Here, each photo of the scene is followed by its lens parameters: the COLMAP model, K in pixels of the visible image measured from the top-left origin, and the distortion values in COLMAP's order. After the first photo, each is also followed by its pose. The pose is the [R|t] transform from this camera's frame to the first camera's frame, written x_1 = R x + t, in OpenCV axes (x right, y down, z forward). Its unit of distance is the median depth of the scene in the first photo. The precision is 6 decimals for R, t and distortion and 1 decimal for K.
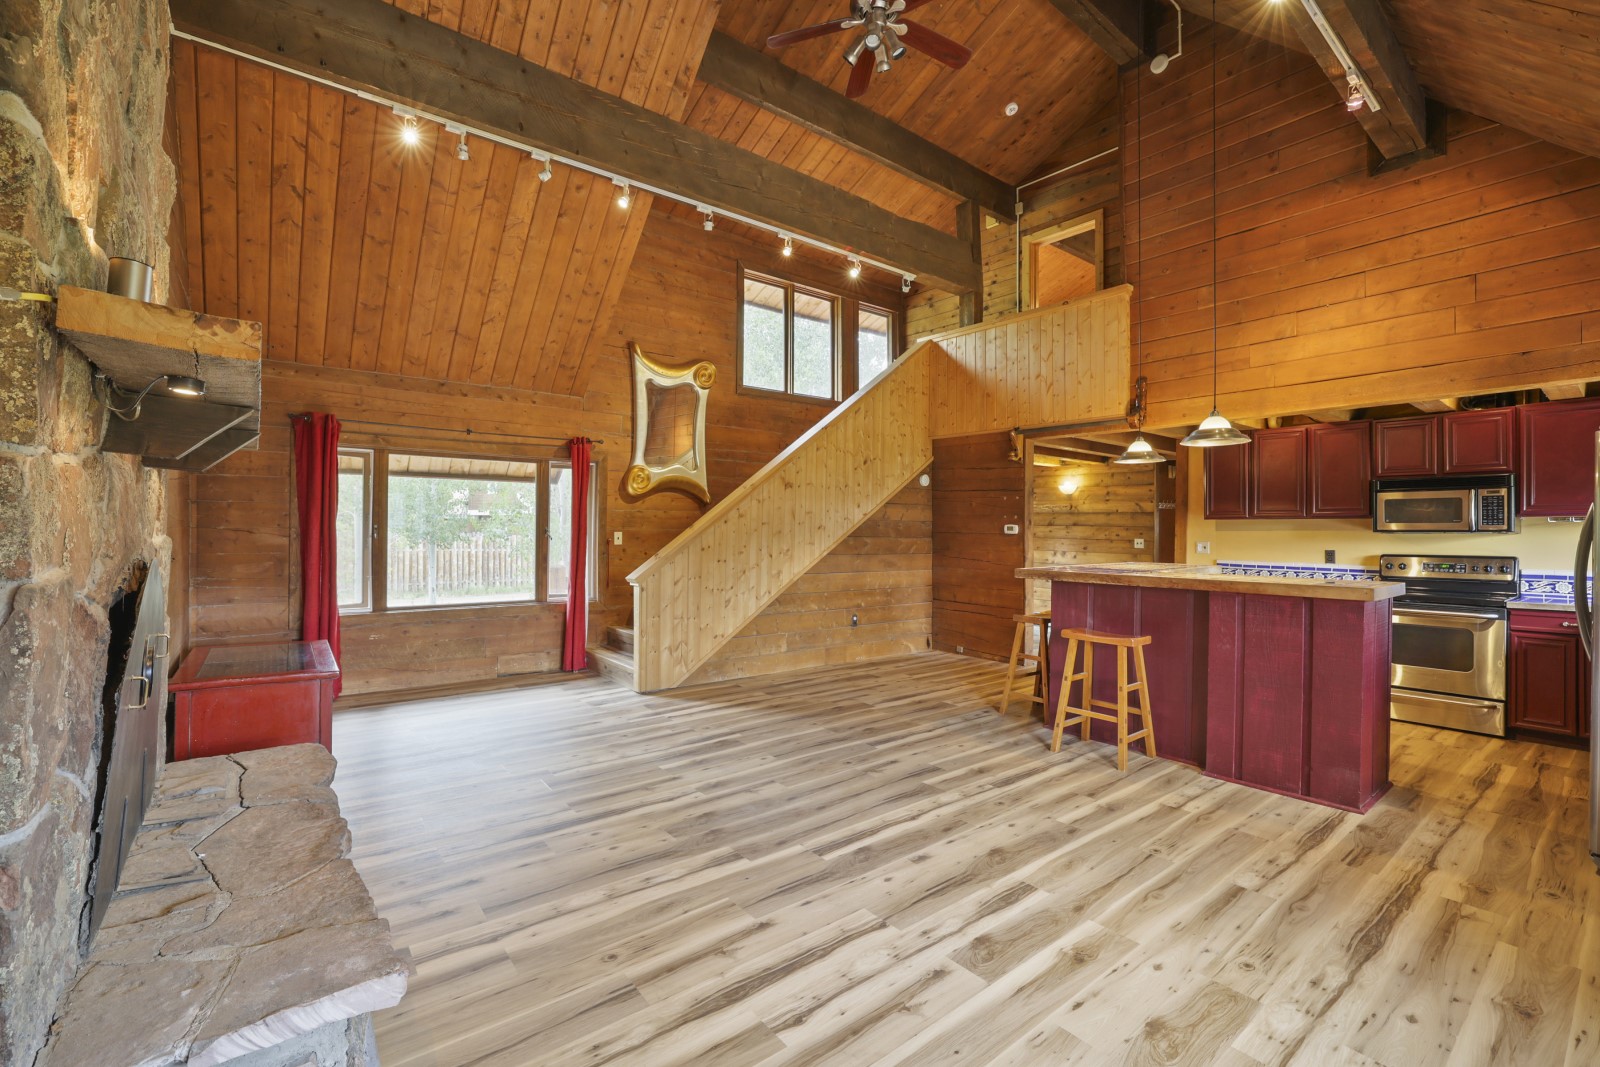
lens RADIAL K [[696.4, 0, 786.6], [0, 696.4, 530.1], [0, 0, 1]] dist [-0.047926, 0.019338]
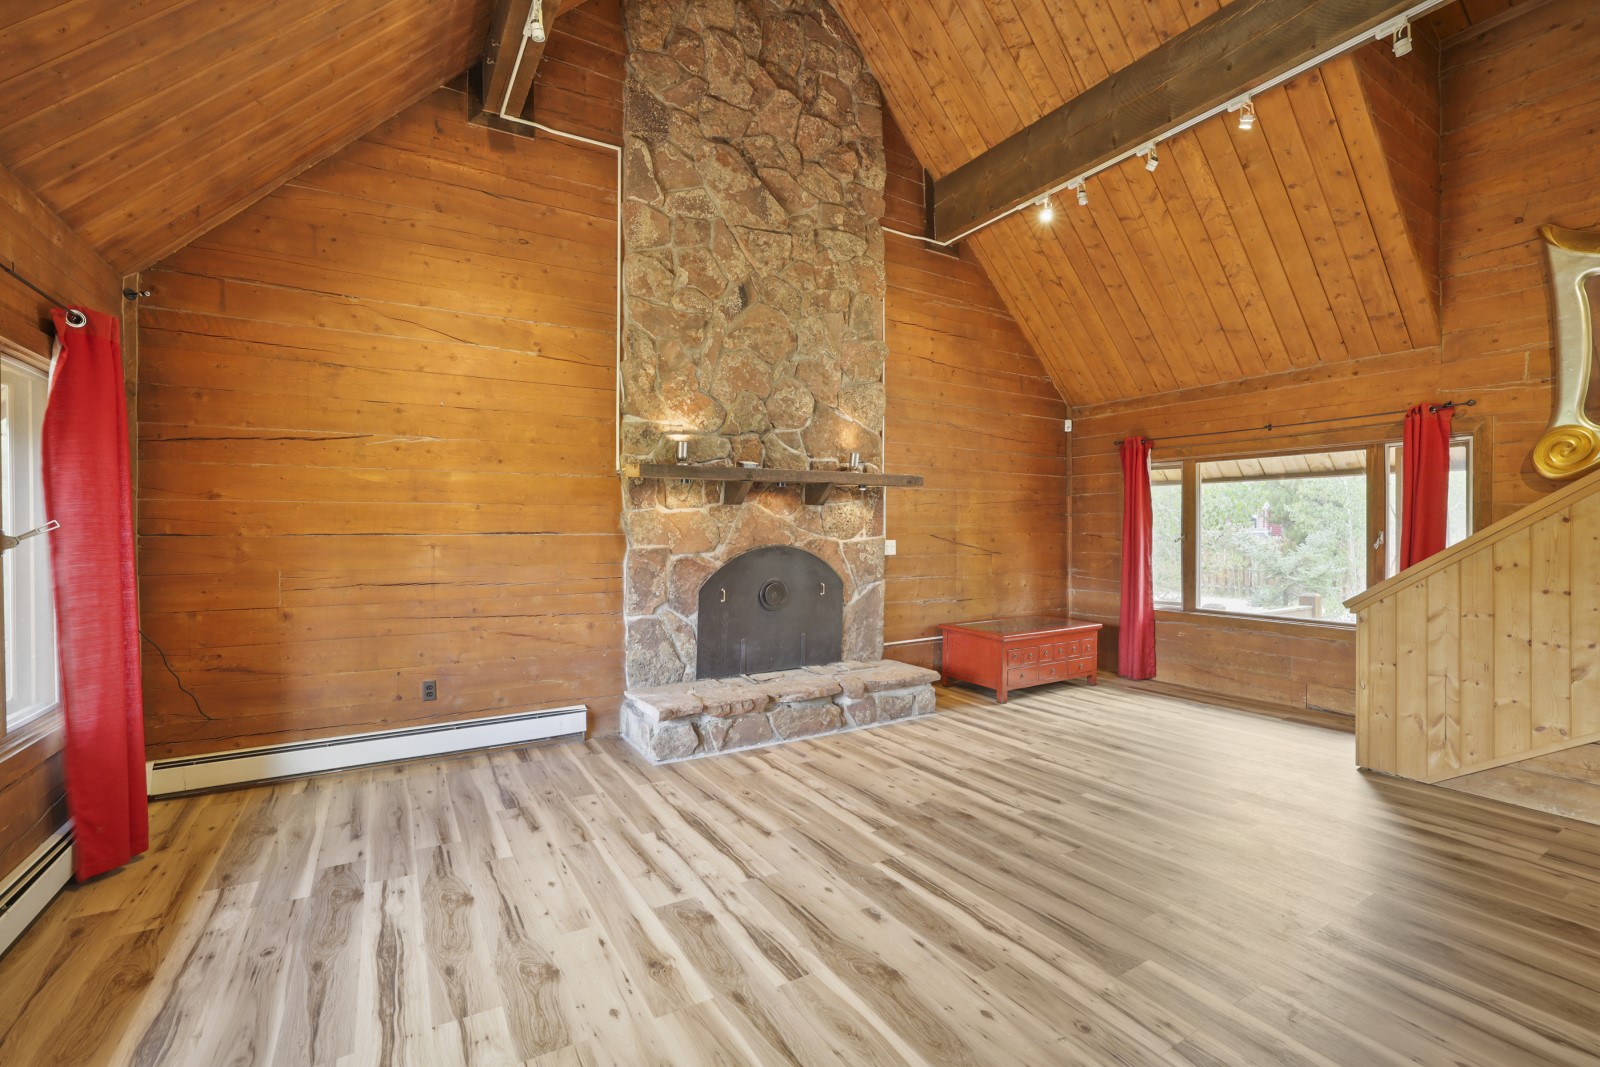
lens RADIAL K [[696.4, 0, 786.6], [0, 696.4, 530.1], [0, 0, 1]] dist [-0.047926, 0.019338]
pose [[-0.128976, -0.008996, -0.991607, 0.905466], [-0.002495, 0.999959, -0.008747, 0.004366], [0.991645, 0.001345, -0.128993, 0.854793]]
